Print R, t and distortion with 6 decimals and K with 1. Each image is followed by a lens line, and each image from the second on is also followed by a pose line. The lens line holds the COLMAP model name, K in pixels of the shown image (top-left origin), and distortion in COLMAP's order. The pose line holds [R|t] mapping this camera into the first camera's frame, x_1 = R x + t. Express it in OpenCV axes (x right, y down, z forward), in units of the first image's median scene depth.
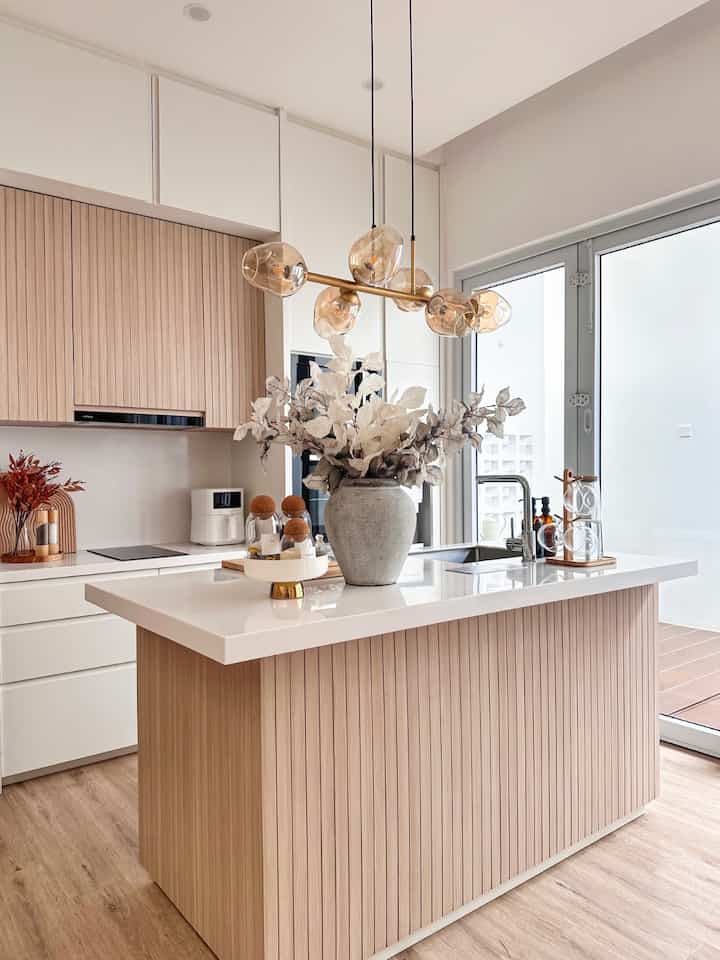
lens RADIAL K [[695.8, 0, 360.0], [0, 695.8, 480.0], [0, 0, 1]] dist [-0.003408, -0.002391]
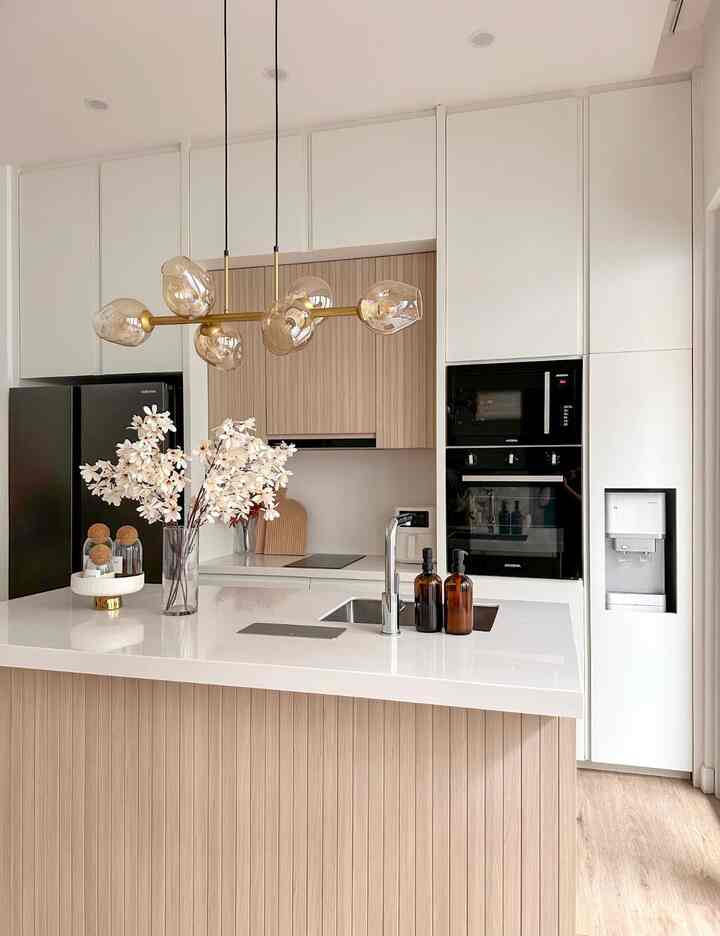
lens RADIAL K [[631.8, 0, 360.0], [0, 631.8, 468.0], [0, 0, 1]] dist [0.094662, -0.111834]
pose [[0.621686, -0.013121, -0.783157, 0.505402], [-0.017385, 0.999382, -0.030544, -0.017378], [0.783074, 0.032604, 0.621074, 0.401855]]
